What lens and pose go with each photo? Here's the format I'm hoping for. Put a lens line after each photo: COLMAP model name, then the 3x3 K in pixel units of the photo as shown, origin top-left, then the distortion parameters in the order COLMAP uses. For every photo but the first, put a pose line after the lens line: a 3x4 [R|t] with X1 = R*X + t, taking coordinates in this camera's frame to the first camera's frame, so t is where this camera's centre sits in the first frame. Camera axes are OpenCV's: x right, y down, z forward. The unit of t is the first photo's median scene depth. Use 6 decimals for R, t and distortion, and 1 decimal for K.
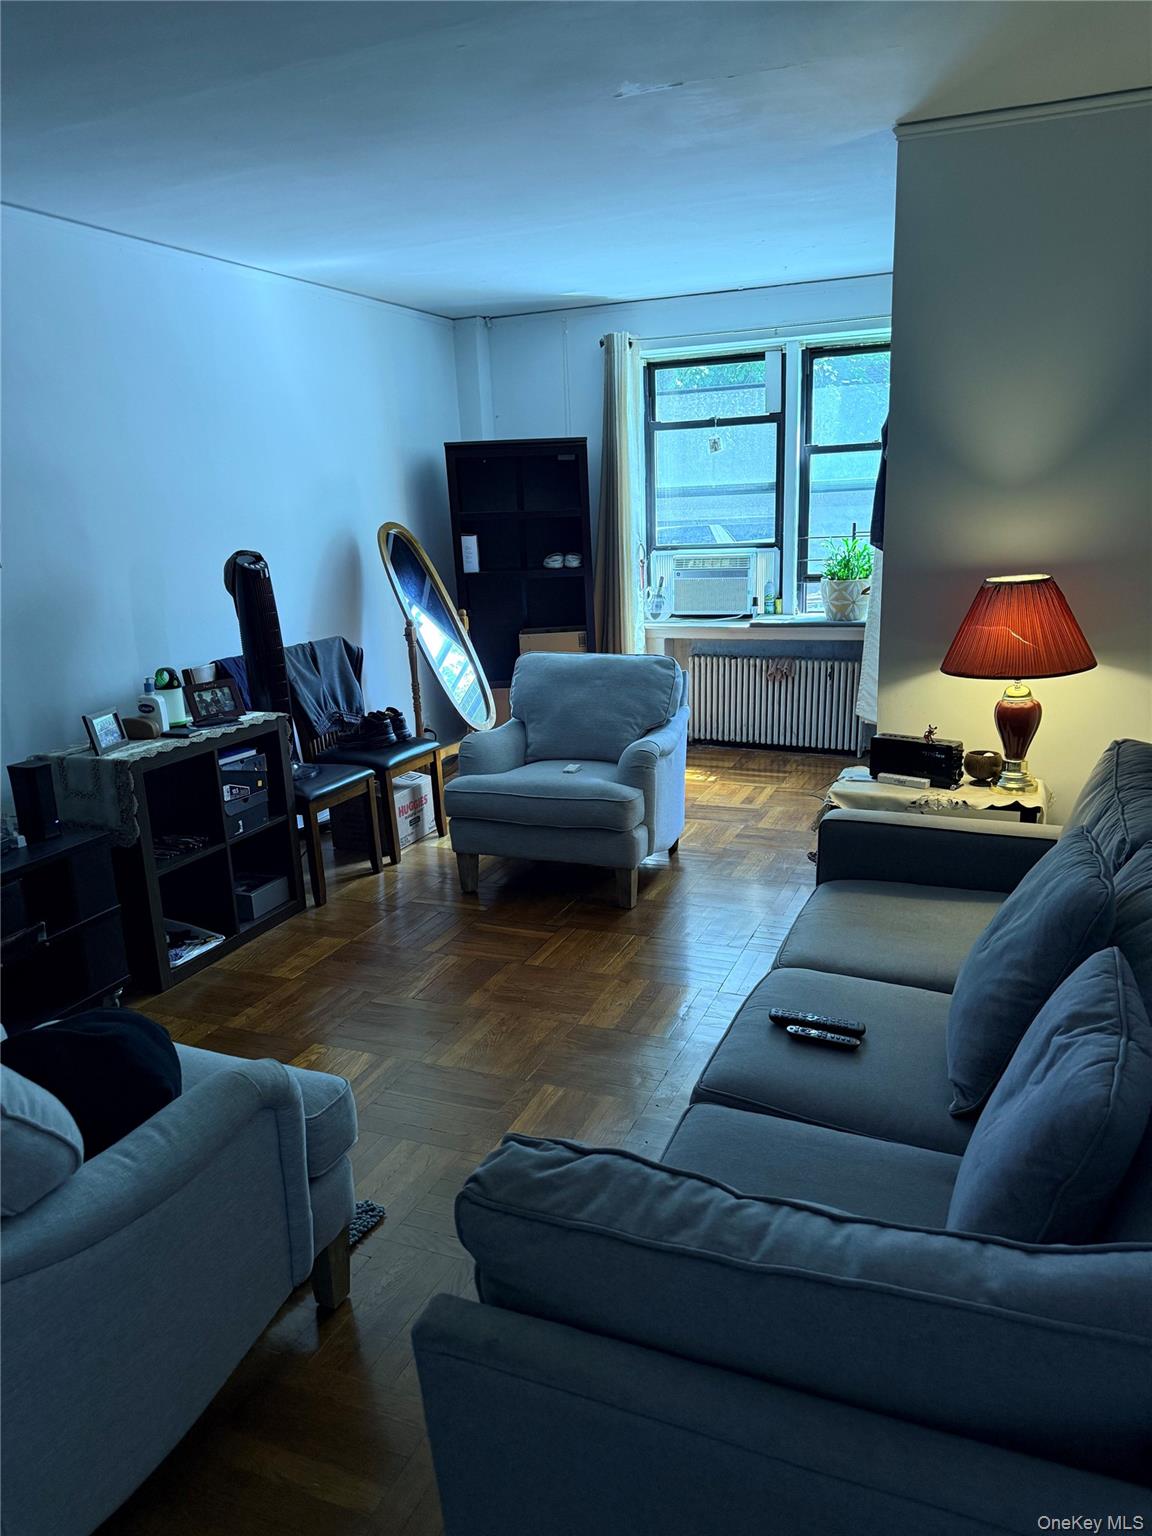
lens RADIAL K [[1086.0, 0, 576.0], [0, 1086.0, 768.0], [0, 0, 1]] dist [0.025606, -0.001235]
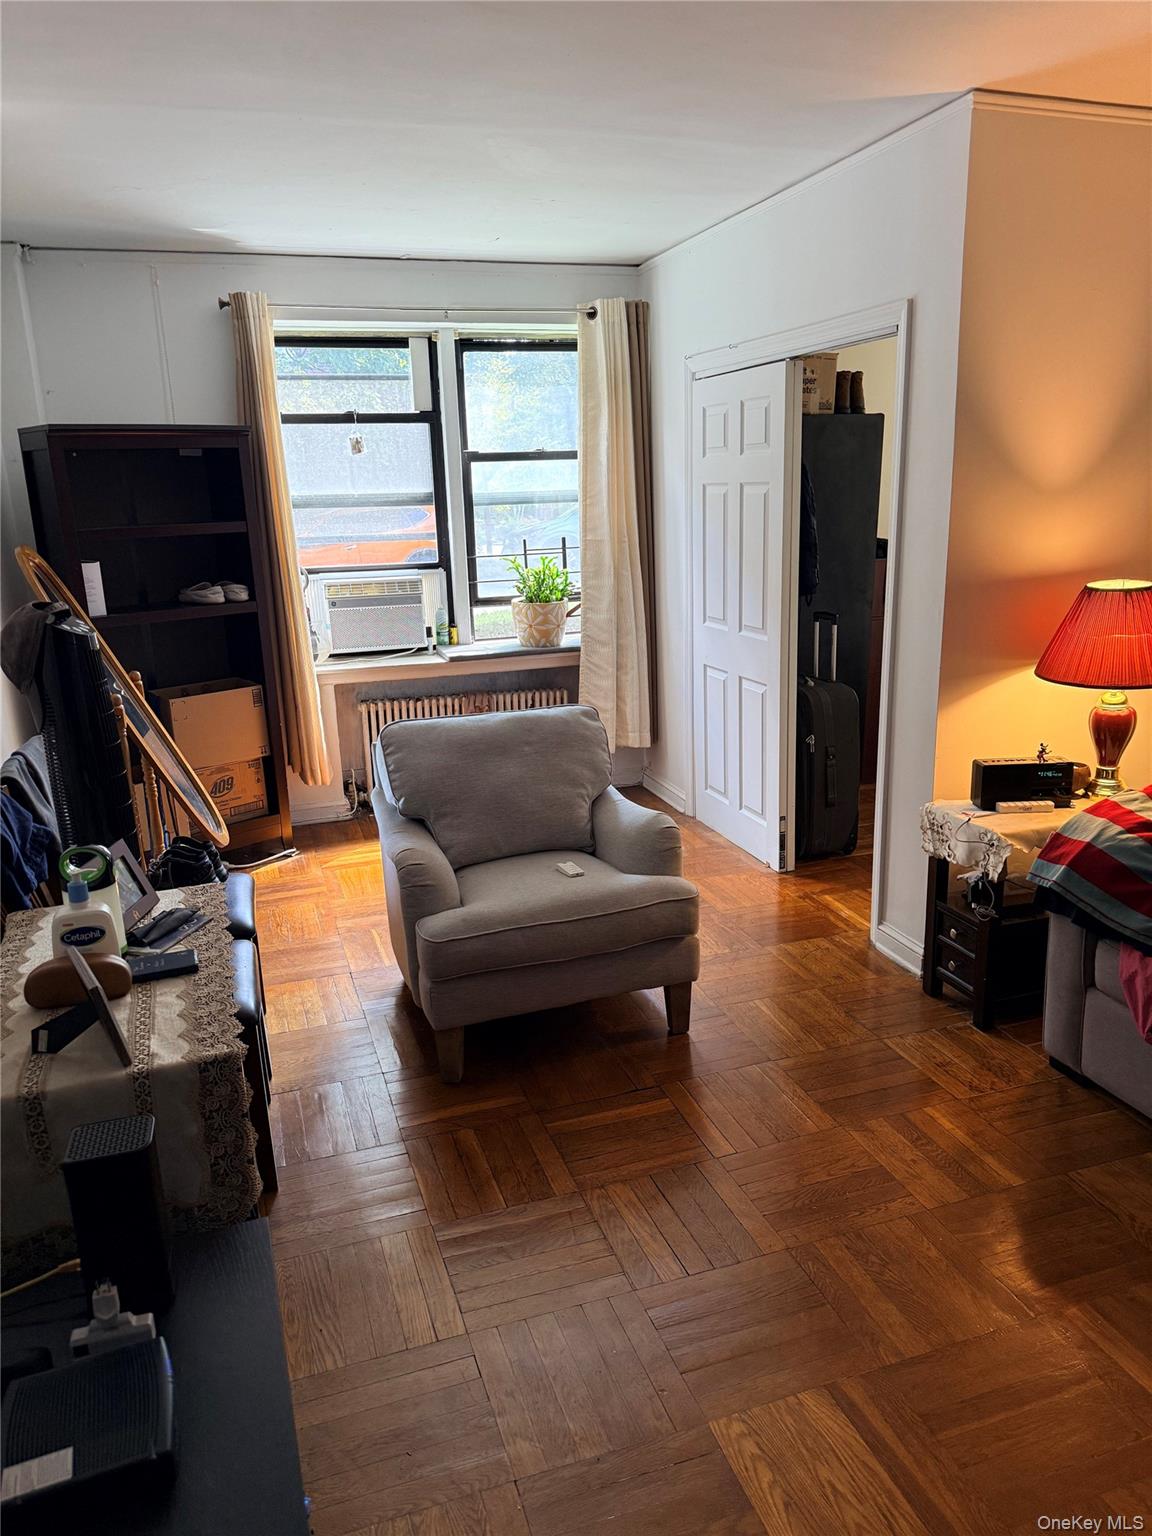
lens RADIAL K [[1063.1, 0, 575.5], [0, 1063.1, 795.8], [0, 0, 1]] dist [0.006032, -0.000739]
pose [[0.742698, -0.164154, 0.649194, -0.322394], [0.157091, 0.985144, 0.069384, -0.067857], [-0.650940, 0.050451, 0.757451, 0.306416]]
